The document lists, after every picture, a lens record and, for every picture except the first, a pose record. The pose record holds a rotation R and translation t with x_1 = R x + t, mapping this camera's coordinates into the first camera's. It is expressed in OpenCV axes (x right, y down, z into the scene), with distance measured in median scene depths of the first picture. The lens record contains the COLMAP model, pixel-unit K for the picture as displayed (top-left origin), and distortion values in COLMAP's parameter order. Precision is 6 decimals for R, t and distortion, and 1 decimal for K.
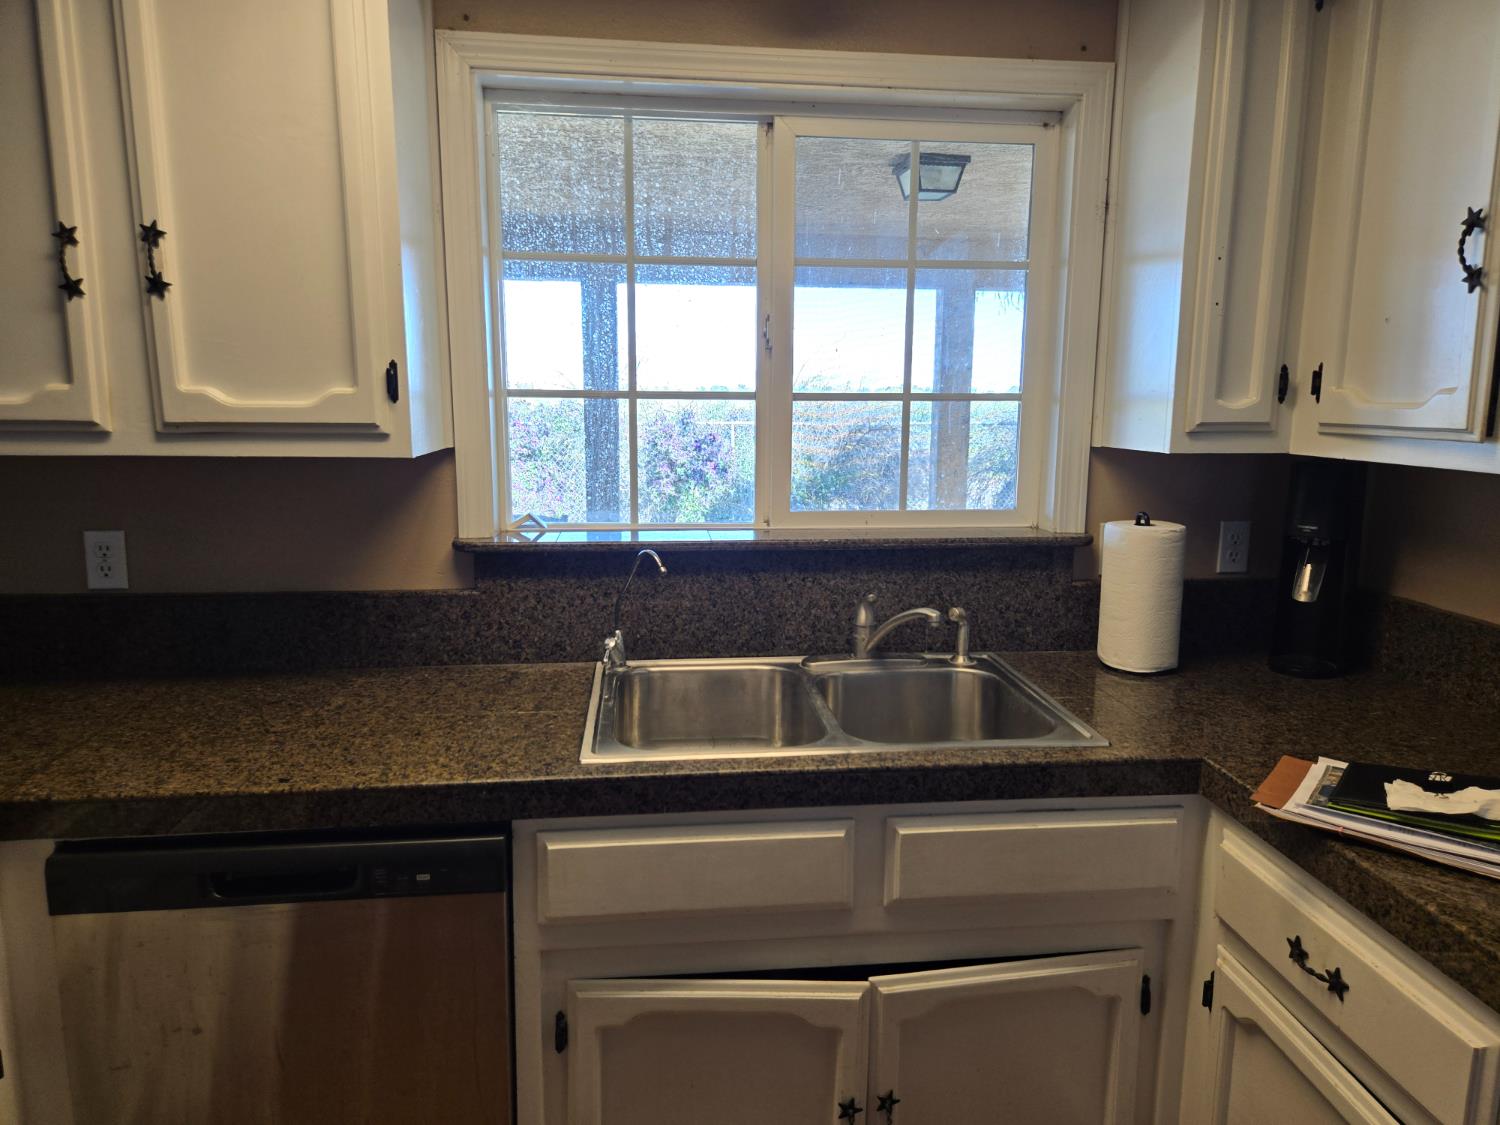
lens RADIAL K [[1008.1, 0, 754.0], [0, 1008.1, 556.8], [0, 0, 1]] dist [0.060117, -0.051106]
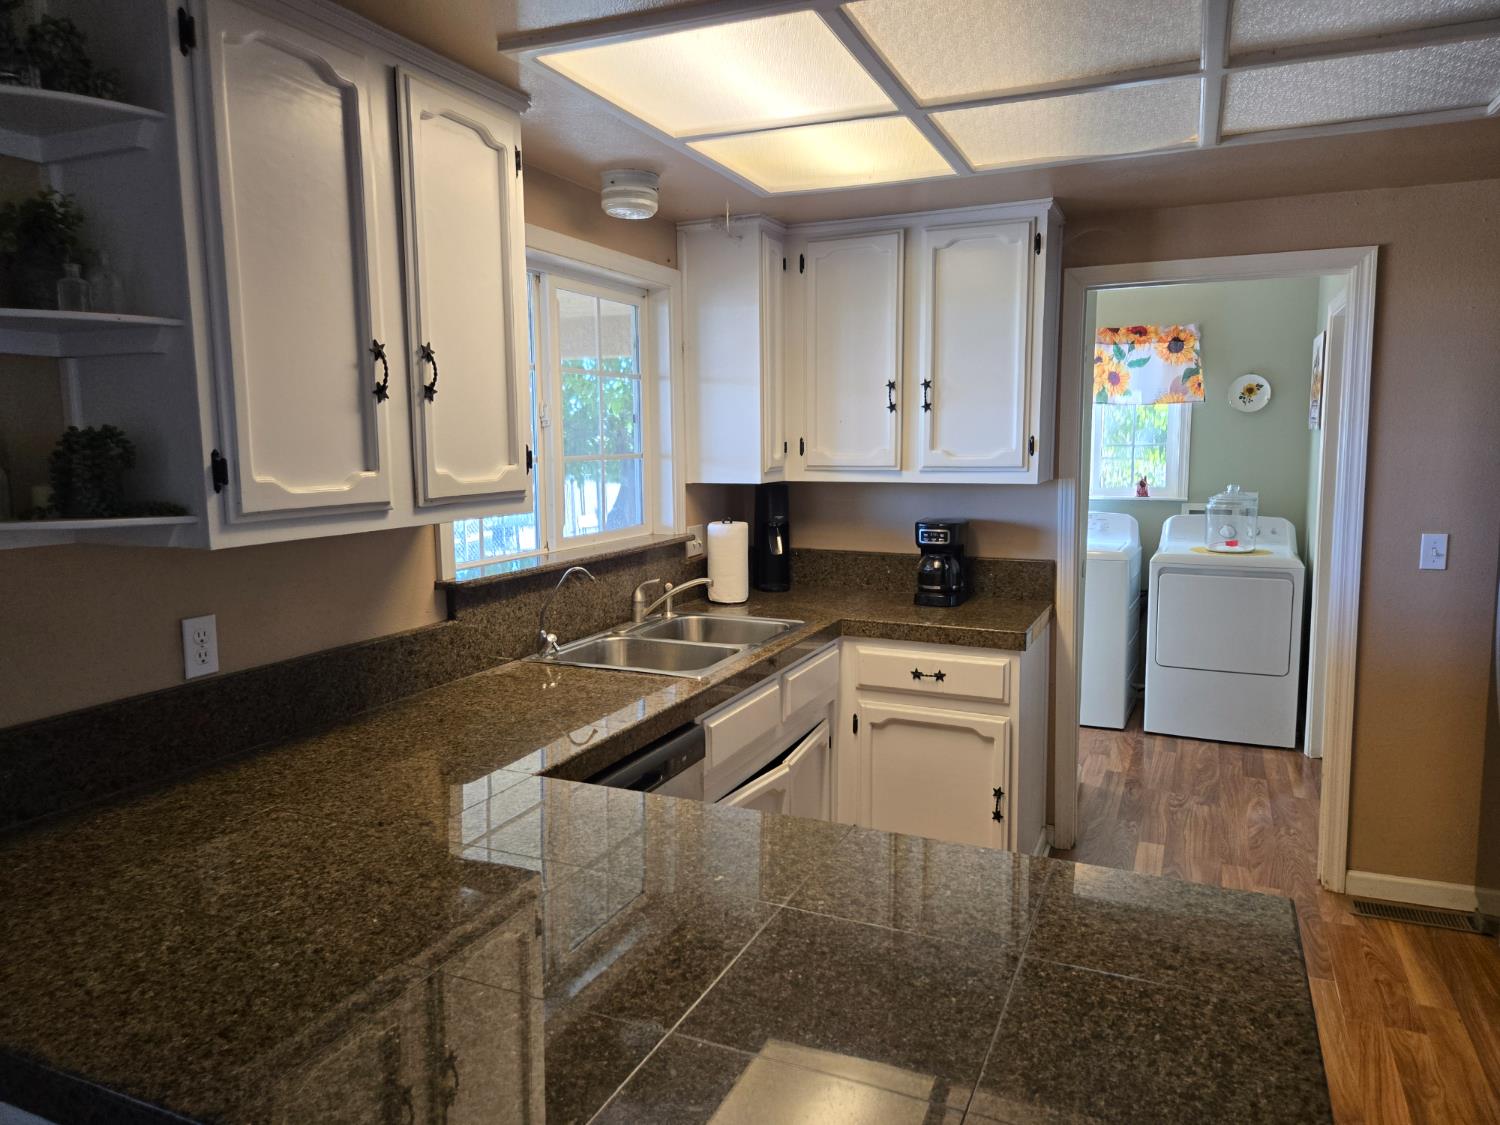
lens RADIAL K [[1008.1, 0, 753.3], [0, 1008.1, 561.6], [0, 0, 1]] dist [0.060117, -0.051106]
pose [[0.504358, -0.118342, 0.855347, -1.197534], [0.149231, 0.987605, 0.048646, -0.046478], [-0.850501, 0.103109, 0.515767, 0.023387]]
